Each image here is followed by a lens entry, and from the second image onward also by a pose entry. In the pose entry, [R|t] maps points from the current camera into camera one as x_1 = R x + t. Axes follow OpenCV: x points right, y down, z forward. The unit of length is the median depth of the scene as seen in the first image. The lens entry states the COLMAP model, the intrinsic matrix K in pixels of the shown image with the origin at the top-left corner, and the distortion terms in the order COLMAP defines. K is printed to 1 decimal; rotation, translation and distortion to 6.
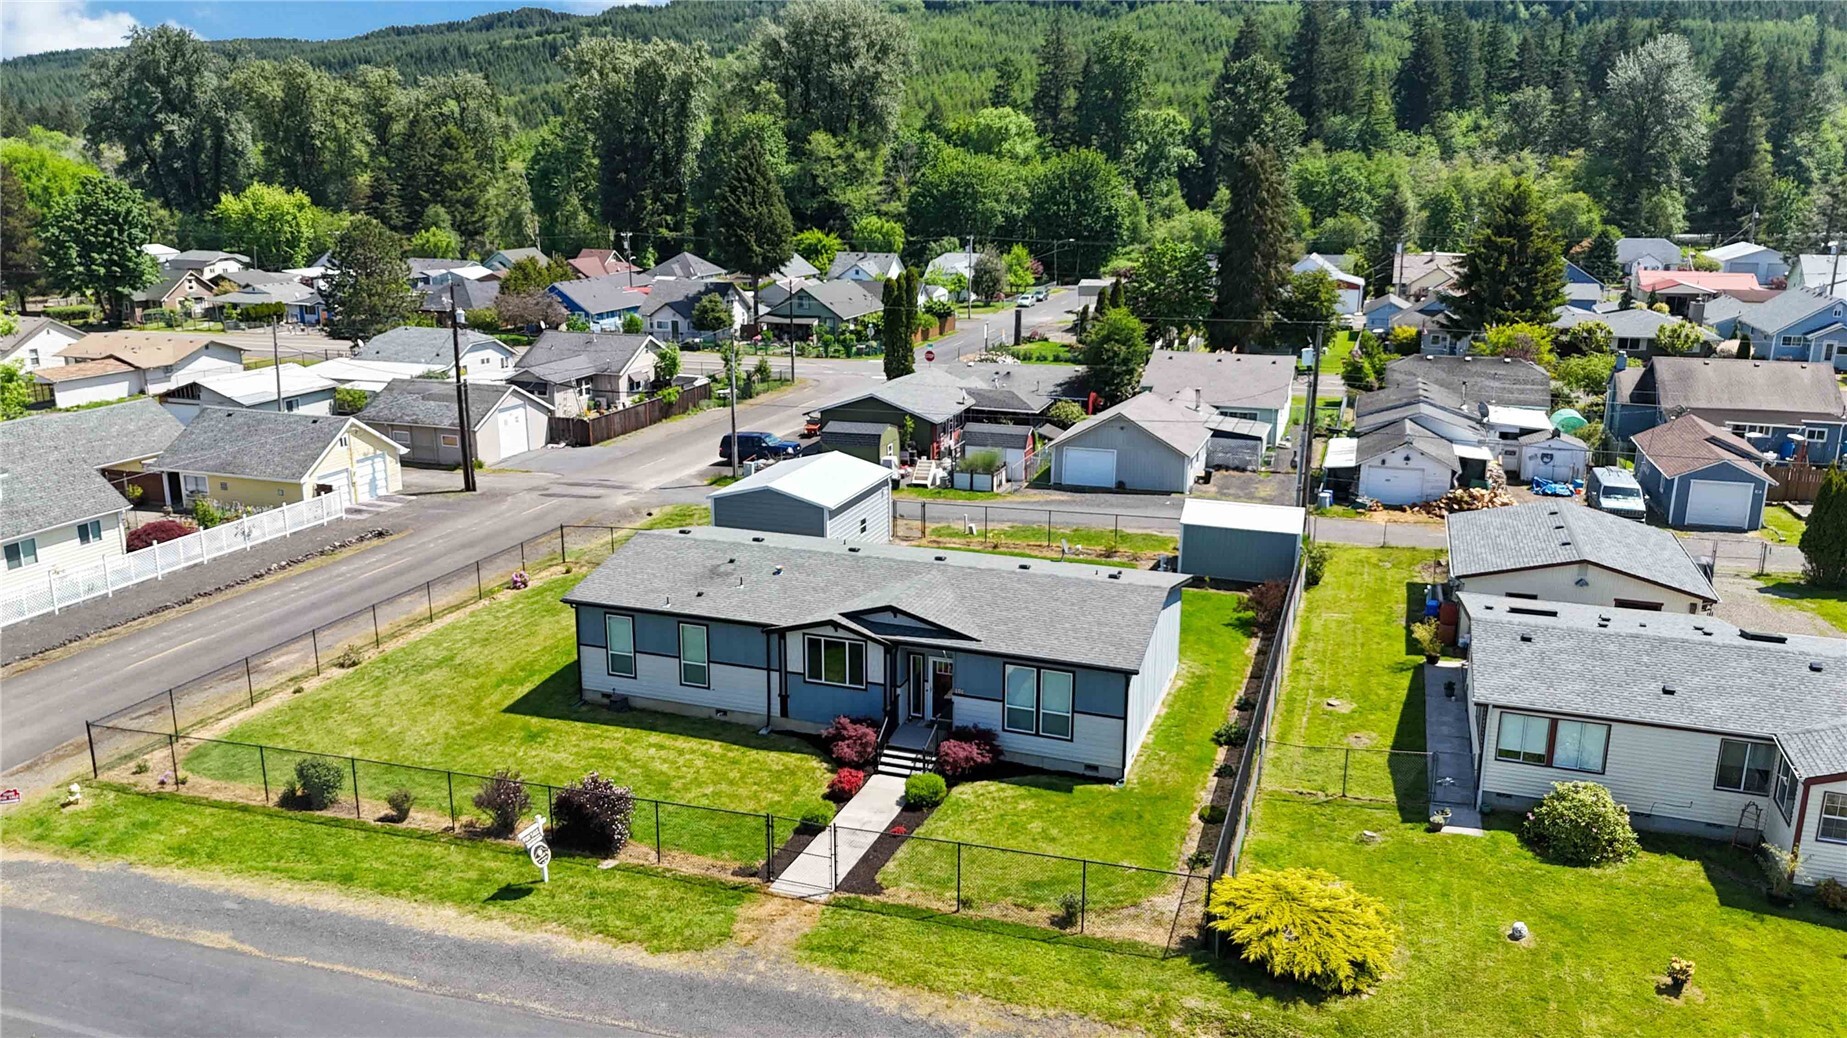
lens RADIAL K [[1395.2, 0, 923.5], [0, 1395.2, 519.0], [0, 0, 1]] dist [-0.003328, -0.000308]
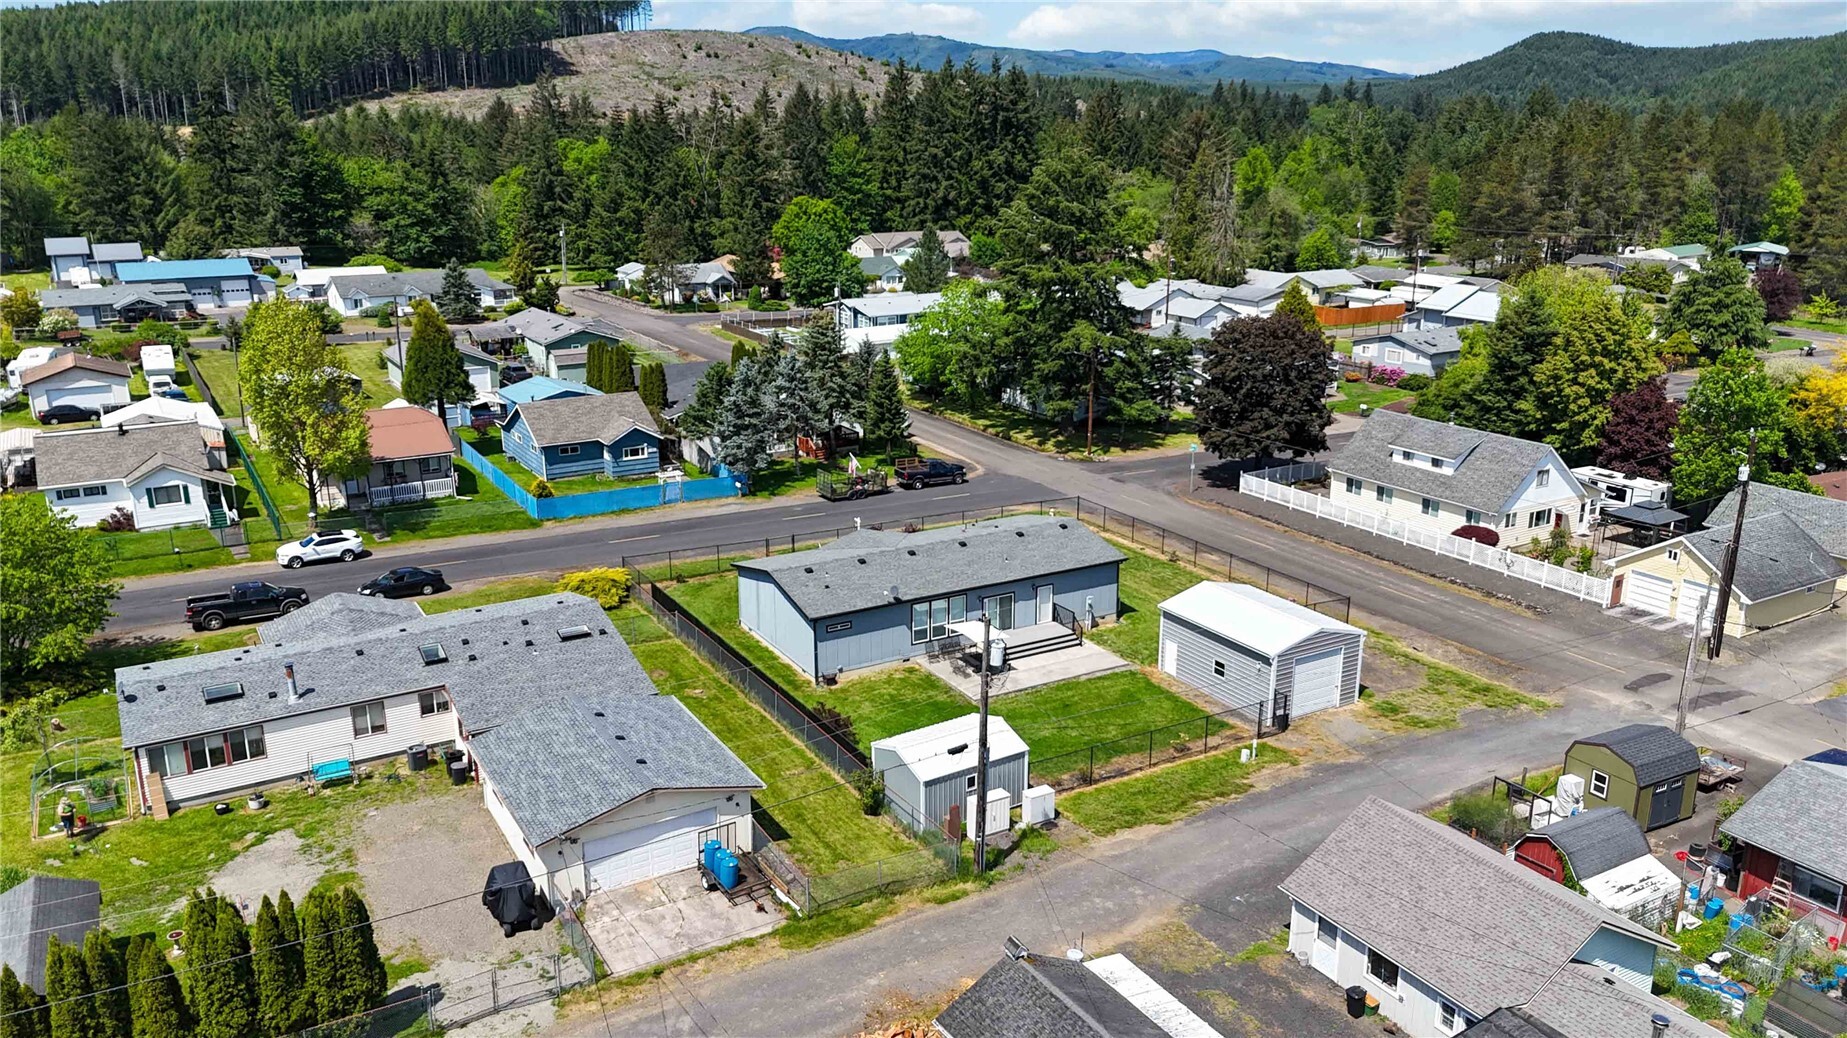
lens RADIAL K [[1395.2, 0, 923.5], [0, 1395.2, 519.0], [0, 0, 1]] dist [-0.003328, -0.000308]
pose [[-0.657868, 0.190362, -0.728679, 0.943022], [-0.197346, 0.890151, 0.410714, -0.537241], [0.726818, 0.413997, -0.548035, 1.584726]]
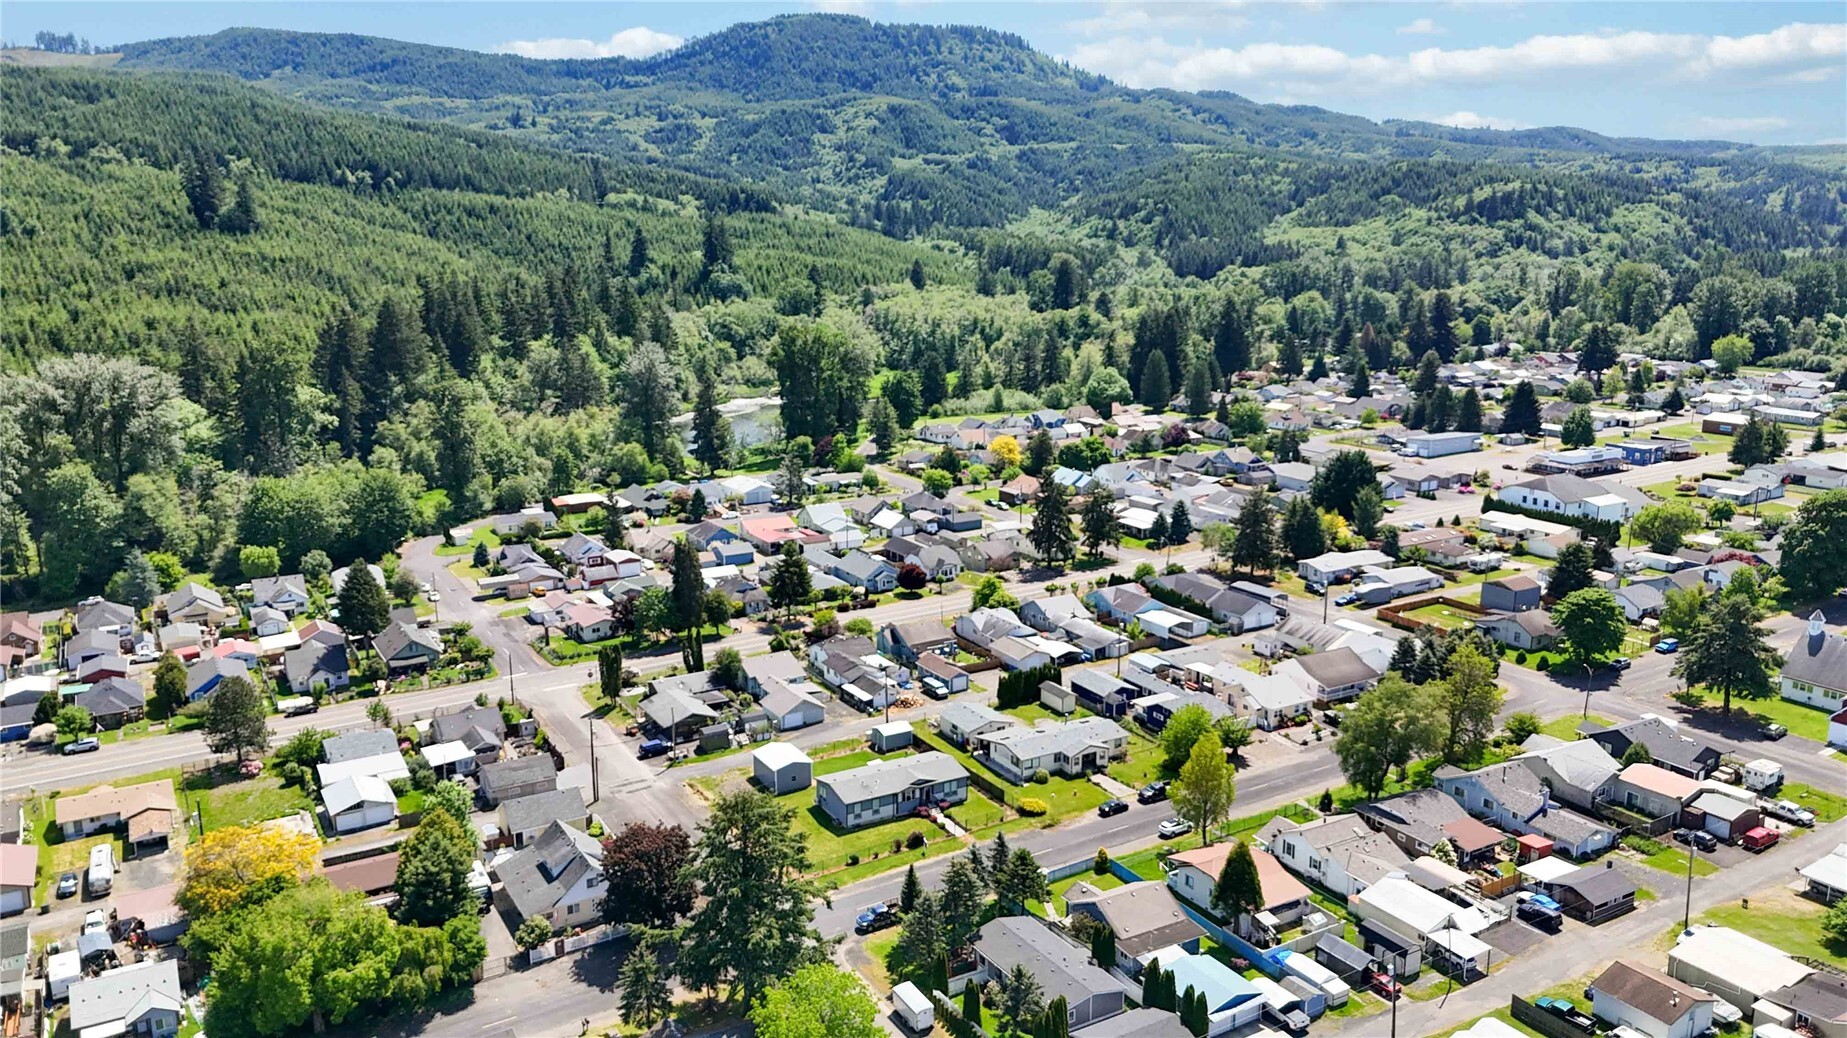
lens RADIAL K [[1395.2, 0, 923.5], [0, 1395.2, 519.0], [0, 0, 1]] dist [-0.003328, -0.000308]
pose [[0.652464, -0.177074, 0.736842, -2.830540], [0.197888, 0.978393, 0.059895, -0.914105], [-0.731526, 0.106733, 0.673407, -1.896404]]
